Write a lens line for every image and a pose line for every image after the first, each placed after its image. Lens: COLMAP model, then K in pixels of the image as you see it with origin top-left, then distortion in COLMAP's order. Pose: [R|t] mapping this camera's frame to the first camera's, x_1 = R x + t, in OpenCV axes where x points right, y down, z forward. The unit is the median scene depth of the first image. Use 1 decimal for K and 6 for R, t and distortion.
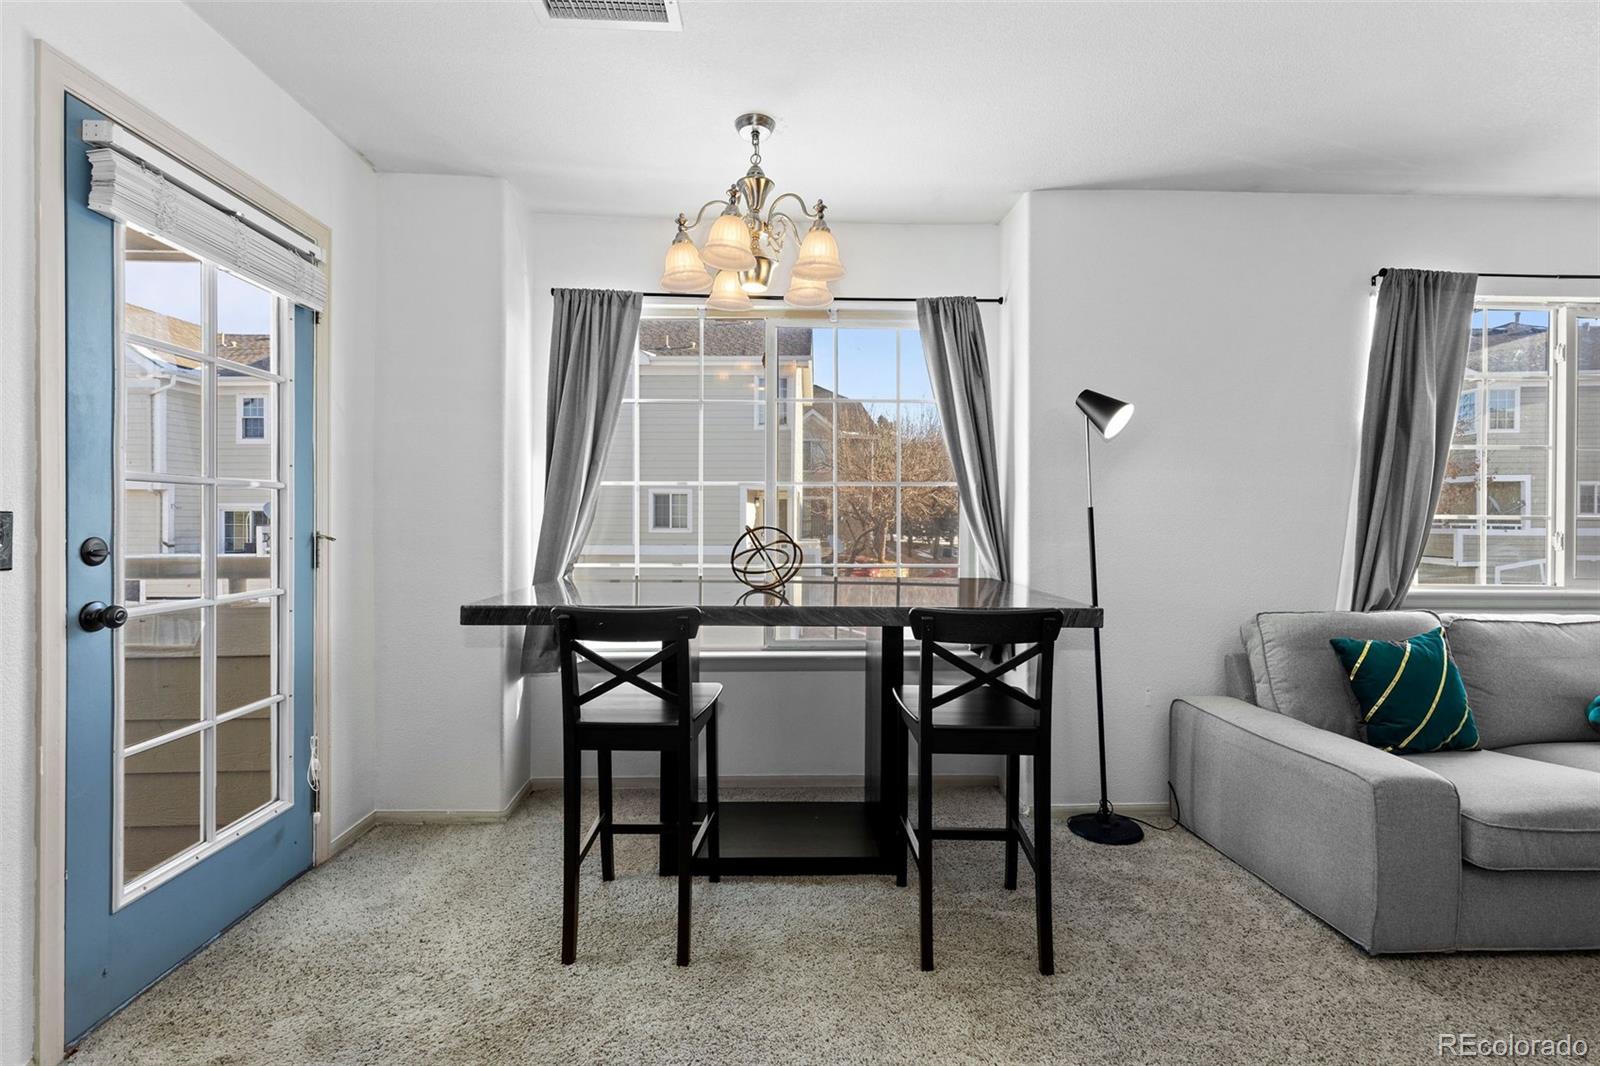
lens RADIAL K [[717.7, 0, 801.6], [0, 717.7, 521.8], [0, 0, 1]] dist [0.009014, -0.000821]
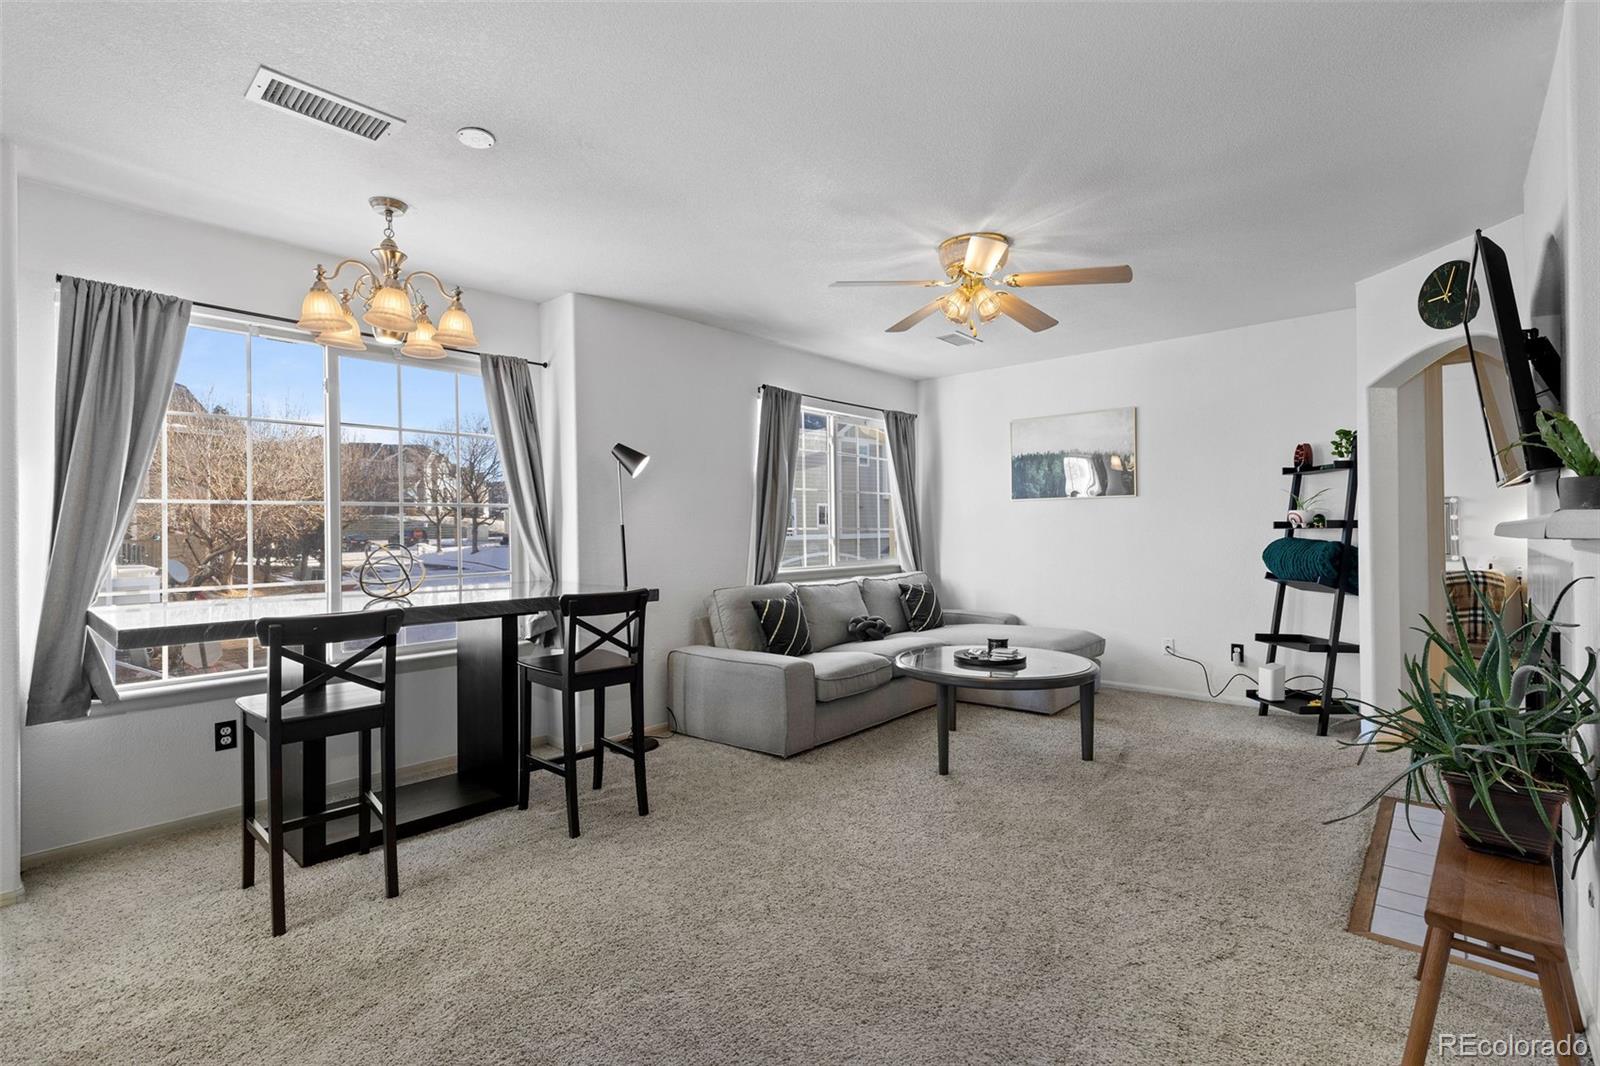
lens RADIAL K [[717.7, 0, 801.6], [0, 717.7, 521.8], [0, 0, 1]] dist [0.009014, -0.000821]
pose [[0.696492, -0.003318, 0.717557, -0.395024], [0.017358, 0.999775, -0.012225, -0.002654], [-0.717354, 0.020970, 0.696393, -0.268603]]
